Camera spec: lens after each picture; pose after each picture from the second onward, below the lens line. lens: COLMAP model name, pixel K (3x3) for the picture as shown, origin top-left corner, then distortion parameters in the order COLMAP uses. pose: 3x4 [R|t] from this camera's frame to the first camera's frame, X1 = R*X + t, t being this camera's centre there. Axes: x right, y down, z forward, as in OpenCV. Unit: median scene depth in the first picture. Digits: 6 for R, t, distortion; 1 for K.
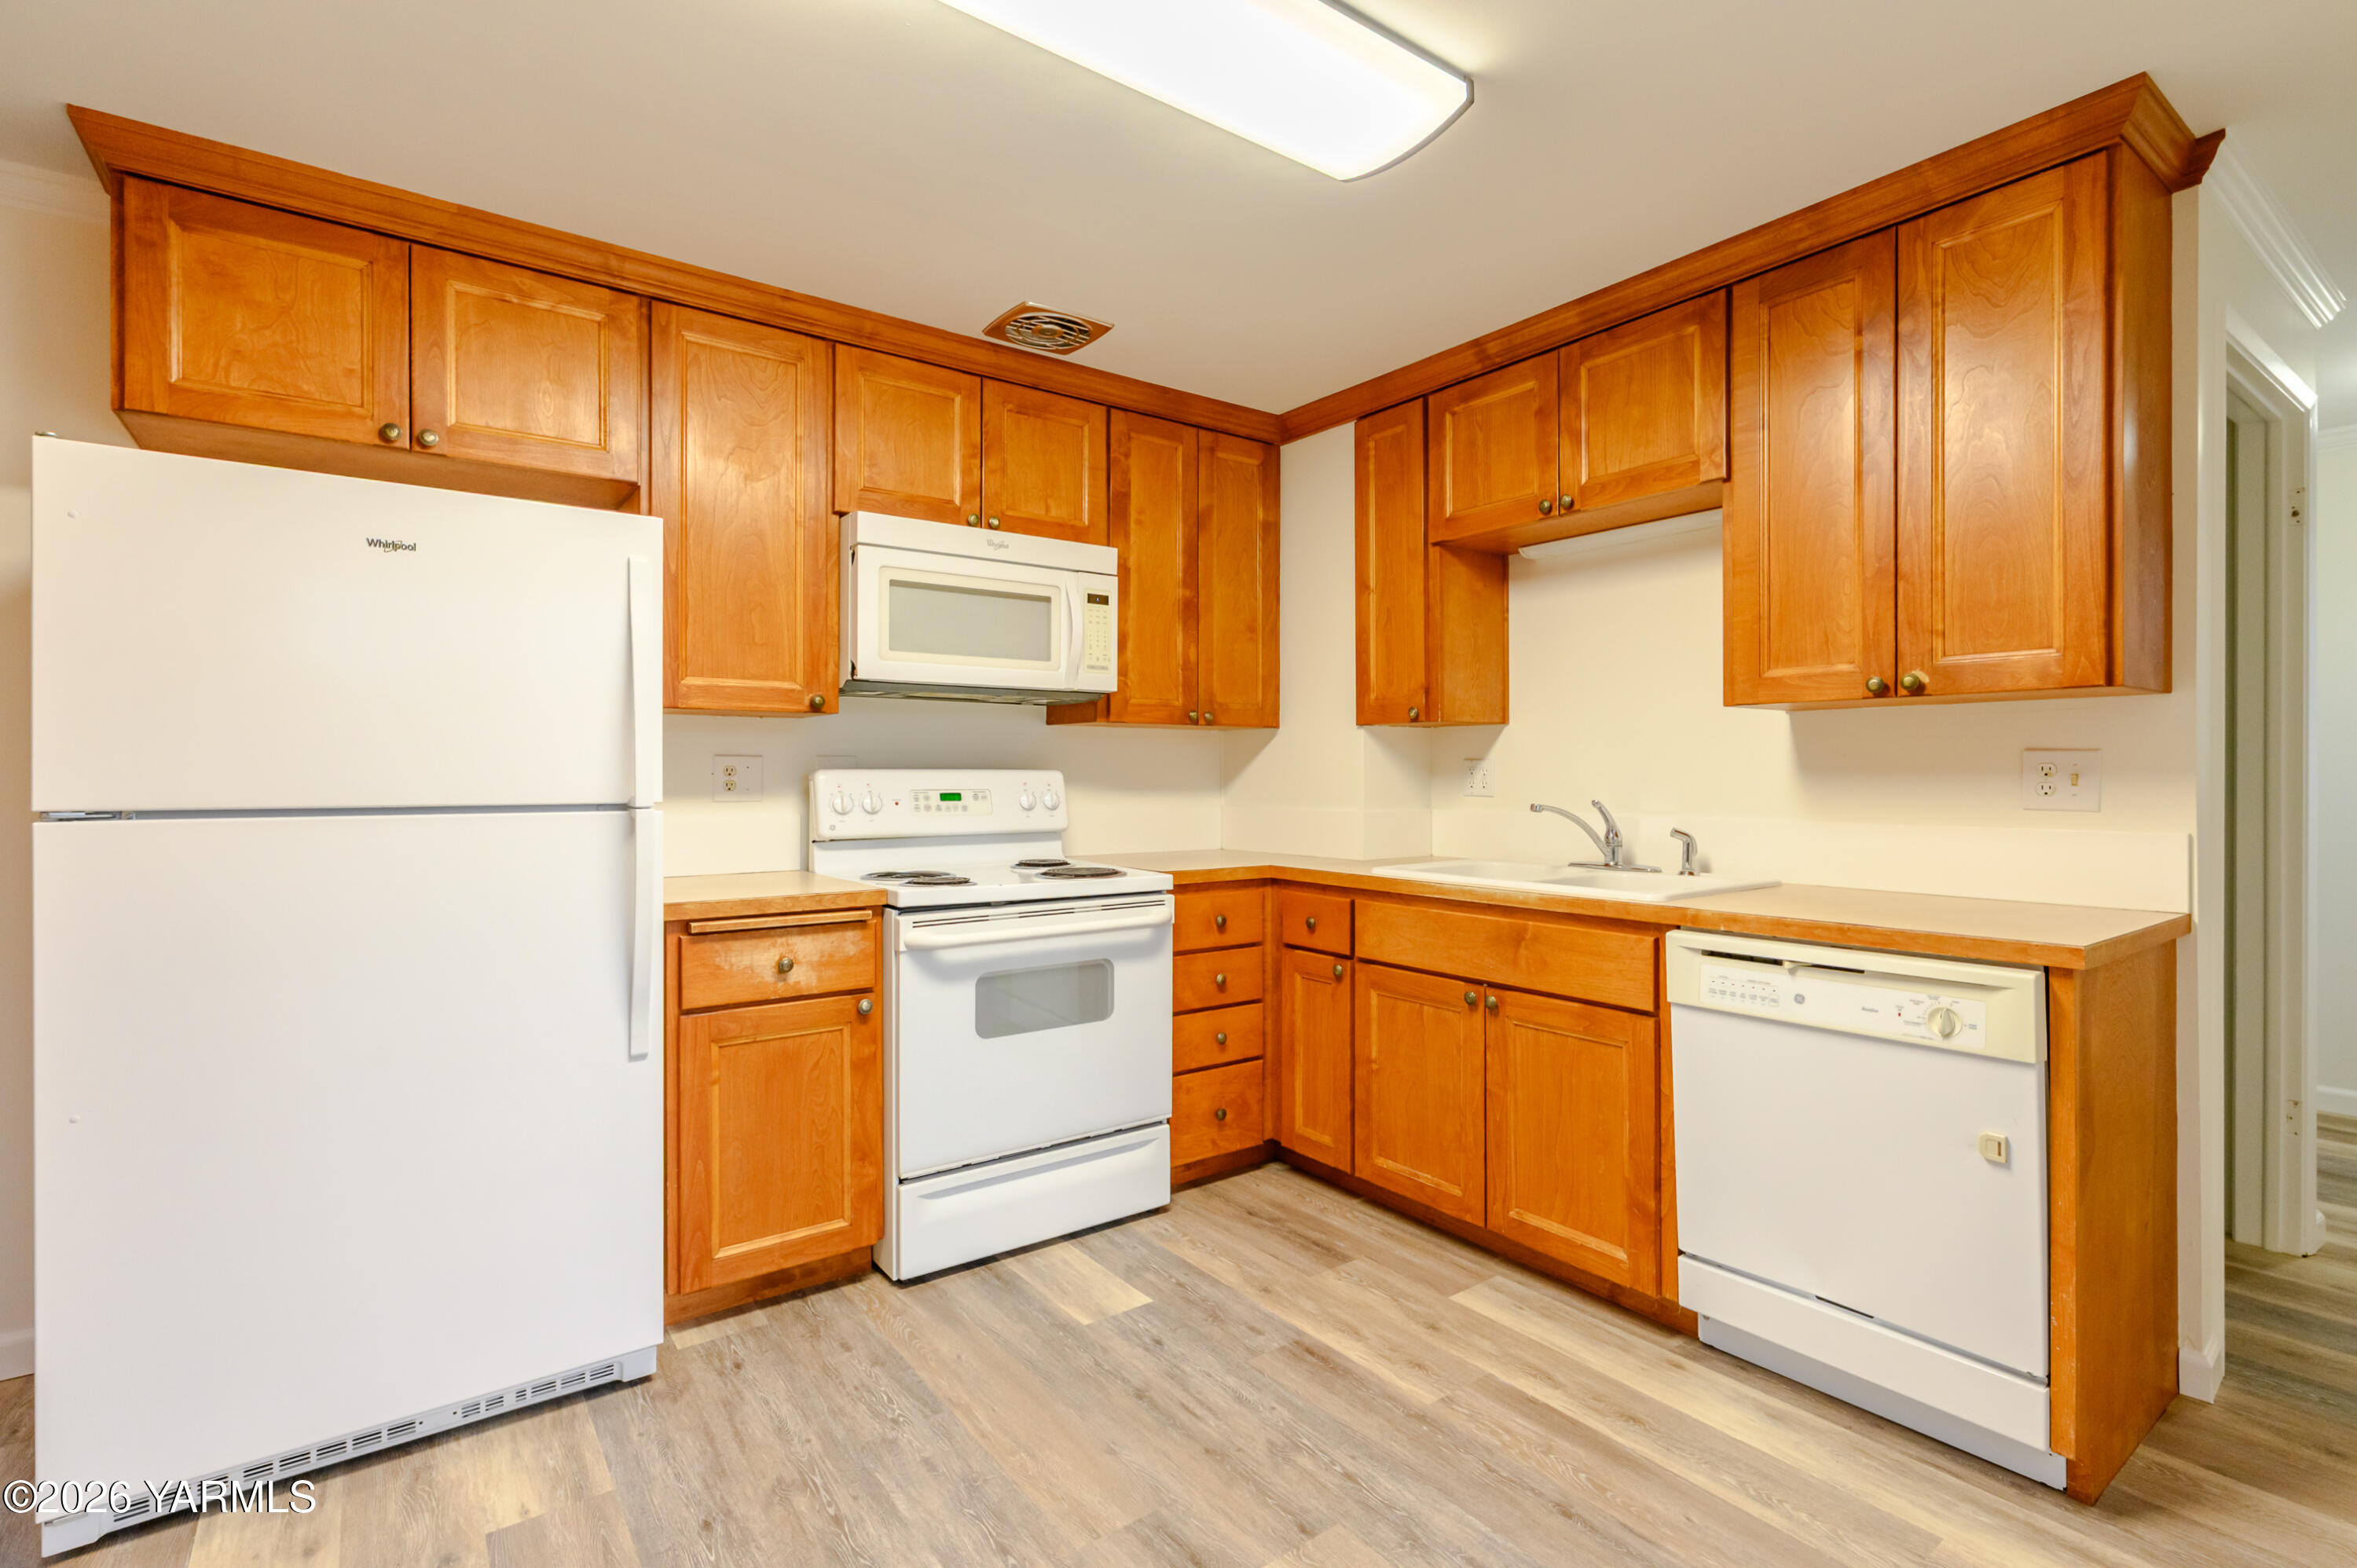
lens RADIAL K [[1125.9, 0, 1220.5], [0, 1125.9, 771.6], [0, 0, 1]] dist [-0.002257, 0.000080]
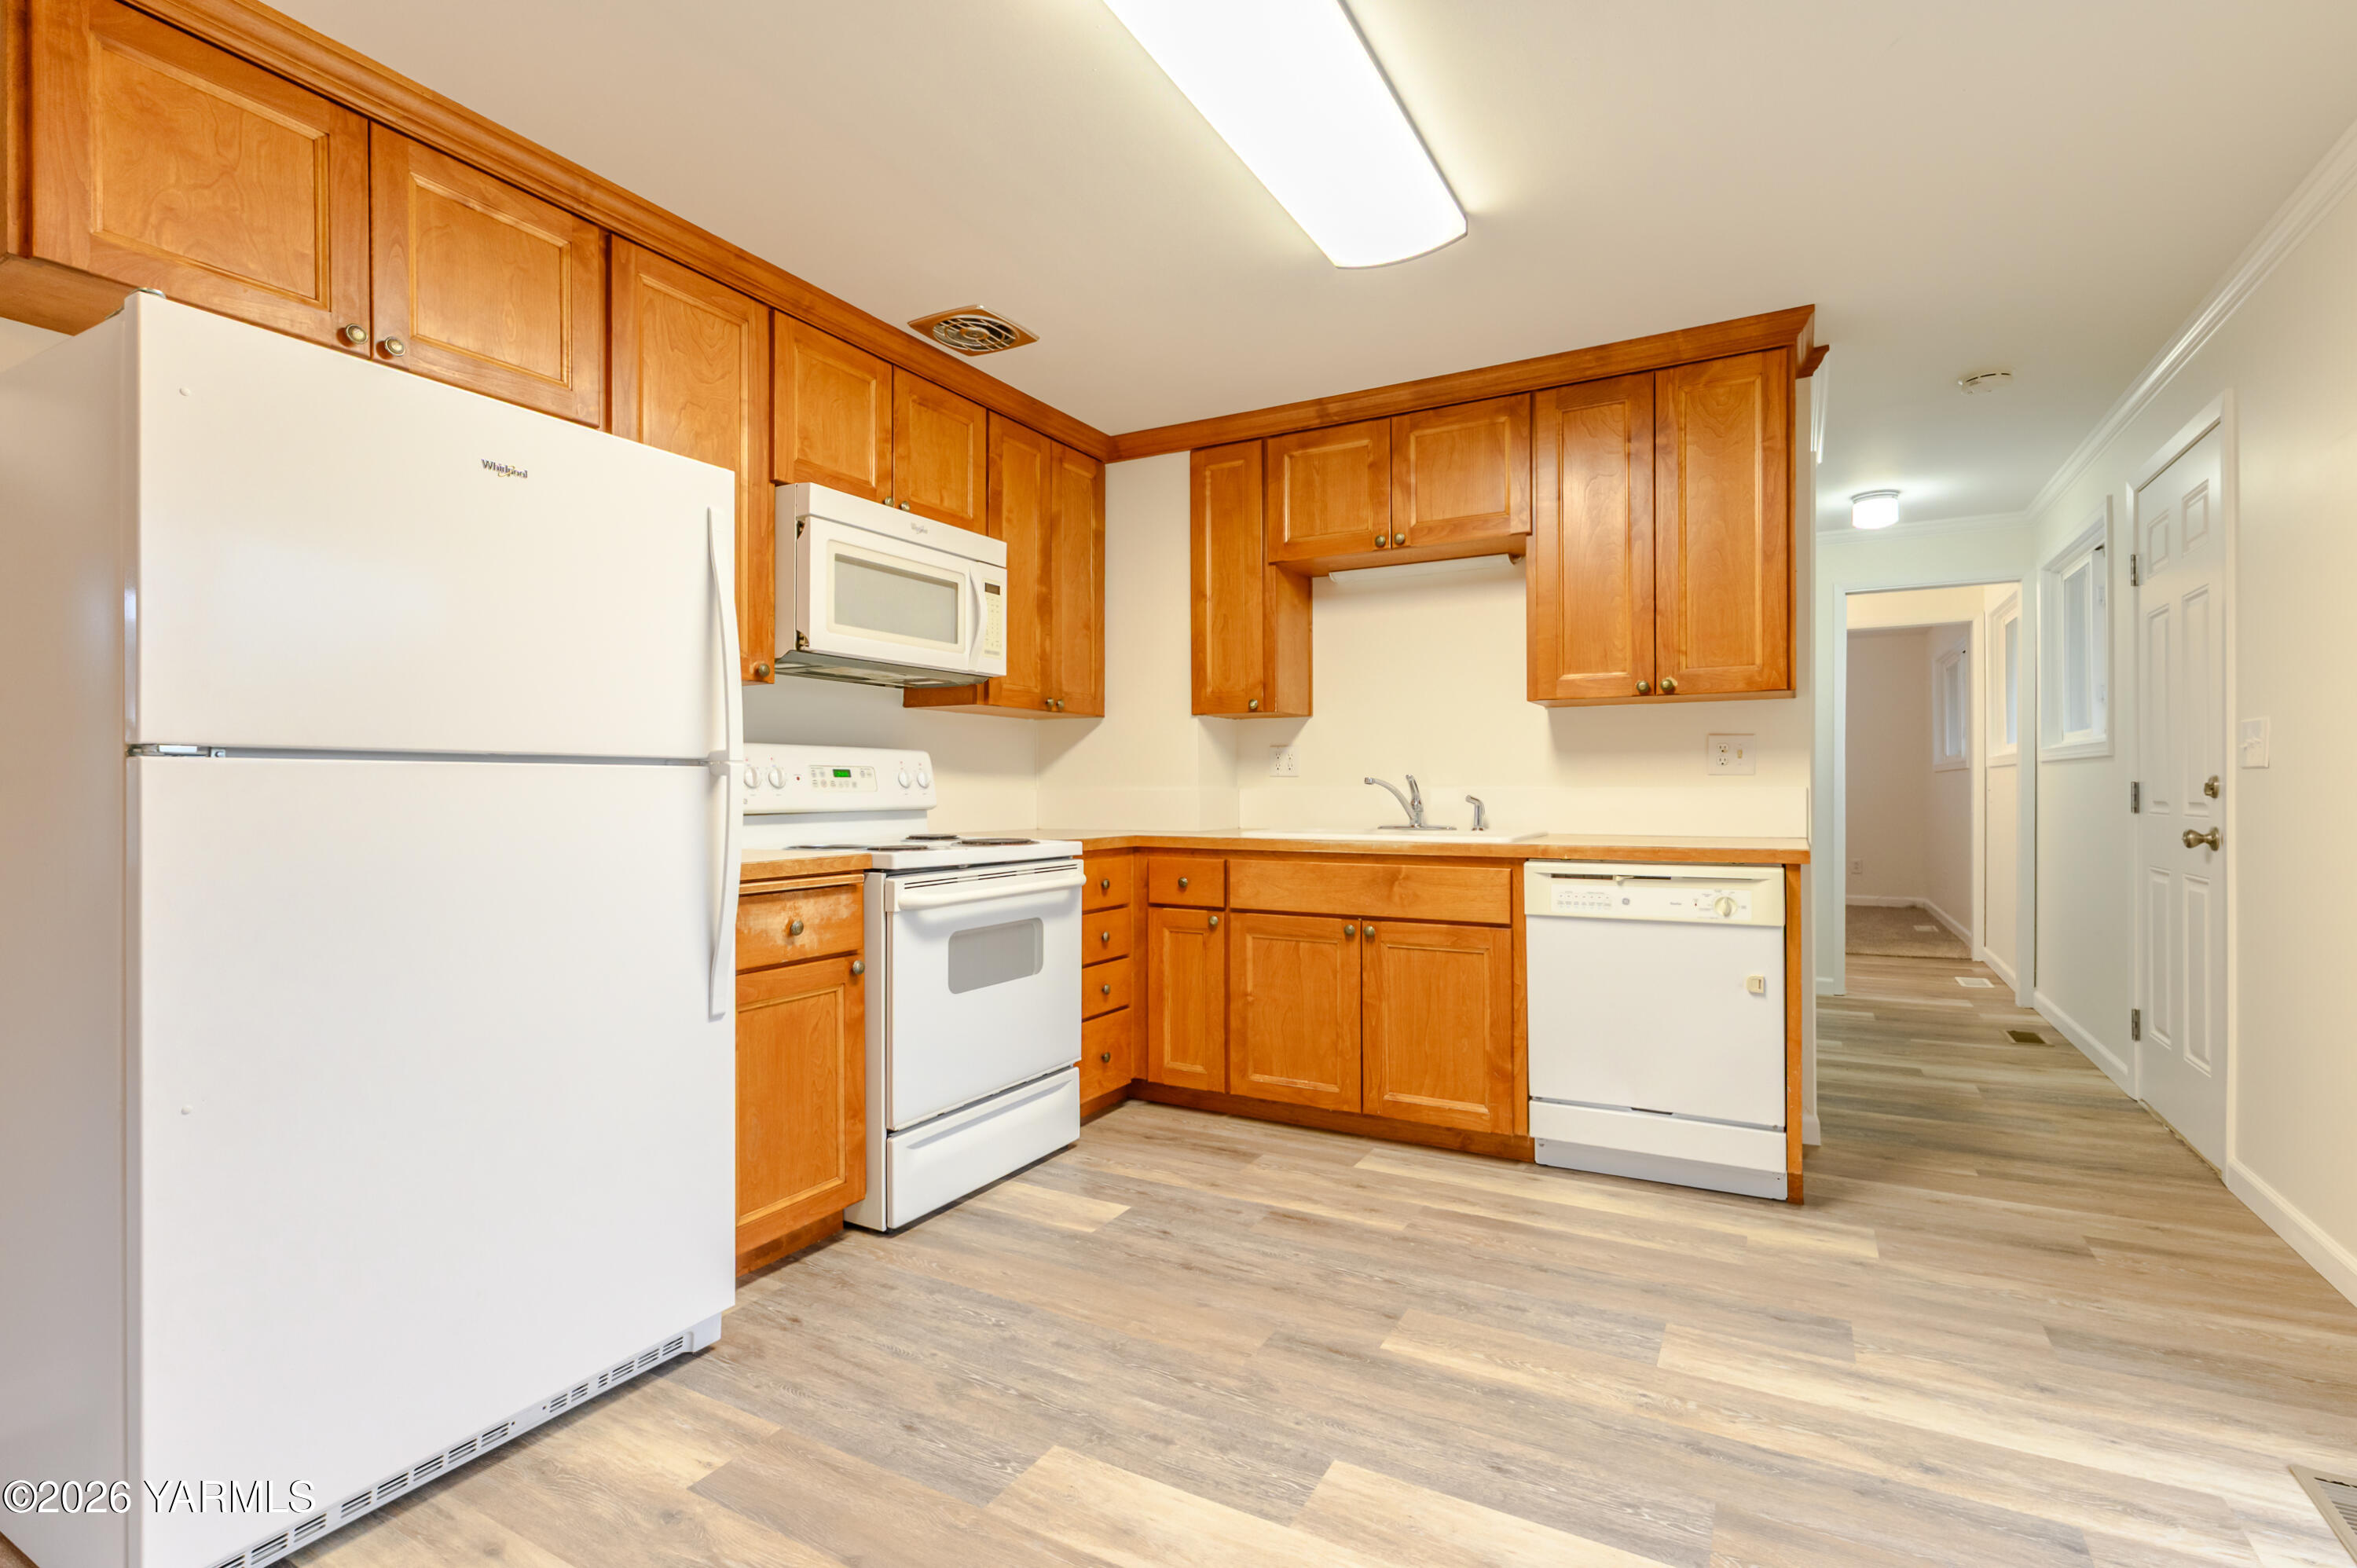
lens RADIAL K [[1095.4, 0, 1212.5], [0, 1095.4, 788.5], [0, 0, 1]] dist [-0.003464, 0.000288]
pose [[0.910310, -0.001055, 0.413926, -0.437031], [0.000971, 0.999999, 0.000412, 0.045724], [-0.413926, 0.000027, 0.910310, -0.042429]]
